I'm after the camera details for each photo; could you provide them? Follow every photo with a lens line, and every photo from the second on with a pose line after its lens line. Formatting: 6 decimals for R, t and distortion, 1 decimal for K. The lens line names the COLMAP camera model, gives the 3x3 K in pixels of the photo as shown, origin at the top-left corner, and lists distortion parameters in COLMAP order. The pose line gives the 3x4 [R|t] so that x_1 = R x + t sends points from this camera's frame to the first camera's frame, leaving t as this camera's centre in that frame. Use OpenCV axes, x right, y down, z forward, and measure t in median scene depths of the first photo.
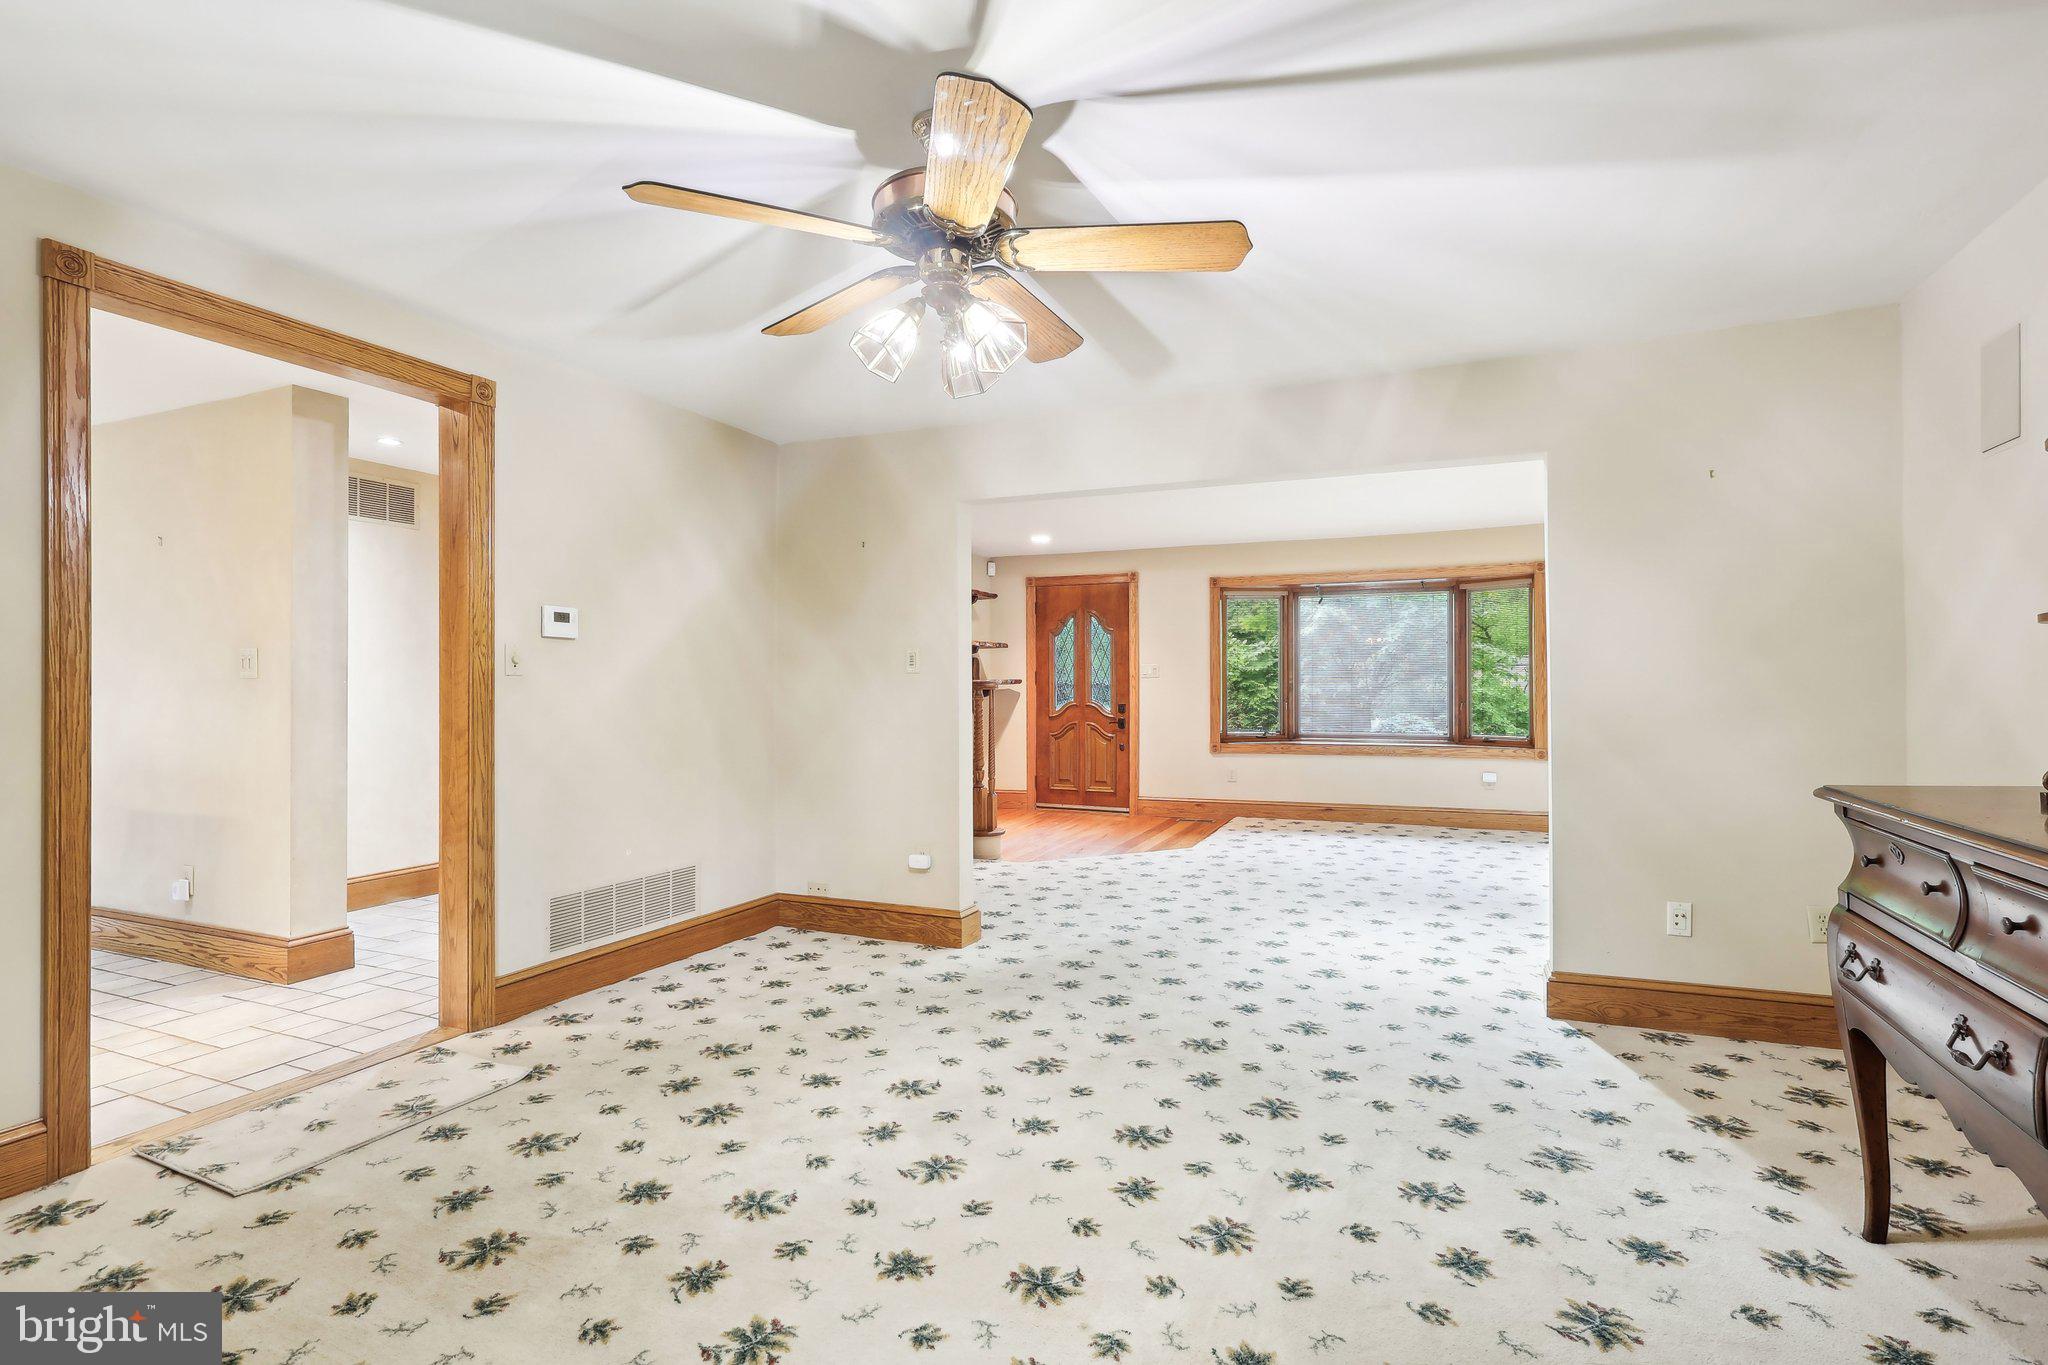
lens RADIAL K [[1013.0, 0, 1021.3], [0, 1013.0, 682.8], [0, 0, 1]] dist [0.005569, 0.000316]
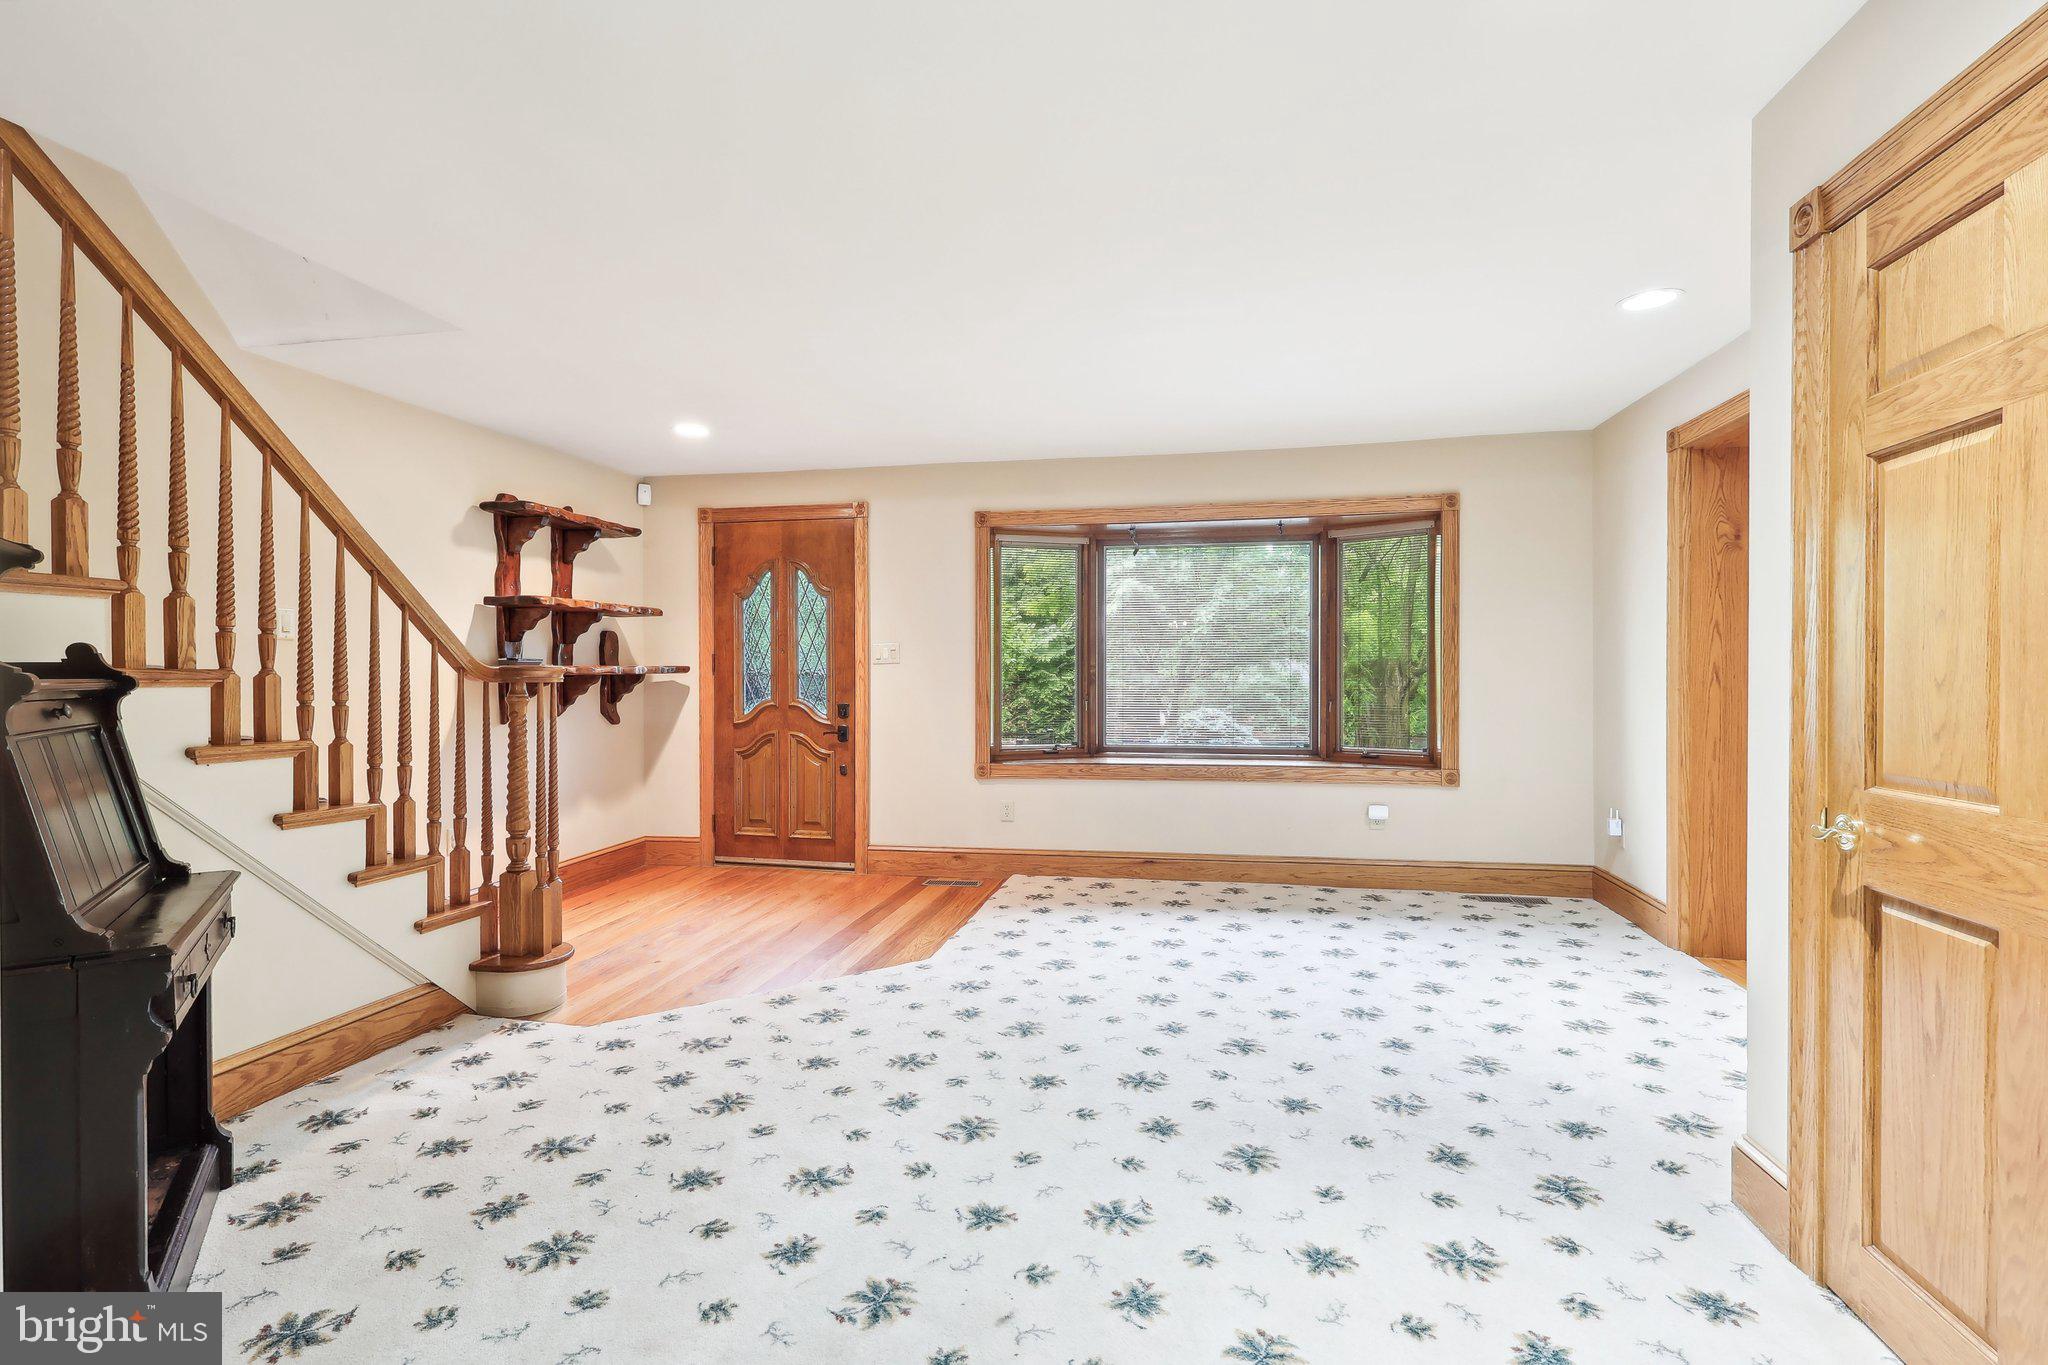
lens RADIAL K [[958.0, 0, 1031.0], [0, 958.0, 682.5], [0, 0, 1]] dist [-0.001308, 0.000303]
pose [[0.978450, -0.000105, 0.206484, 0.090392], [-0.001786, 0.999958, 0.008972, 0.001300], [-0.206476, -0.009147, 0.978409, 0.371516]]
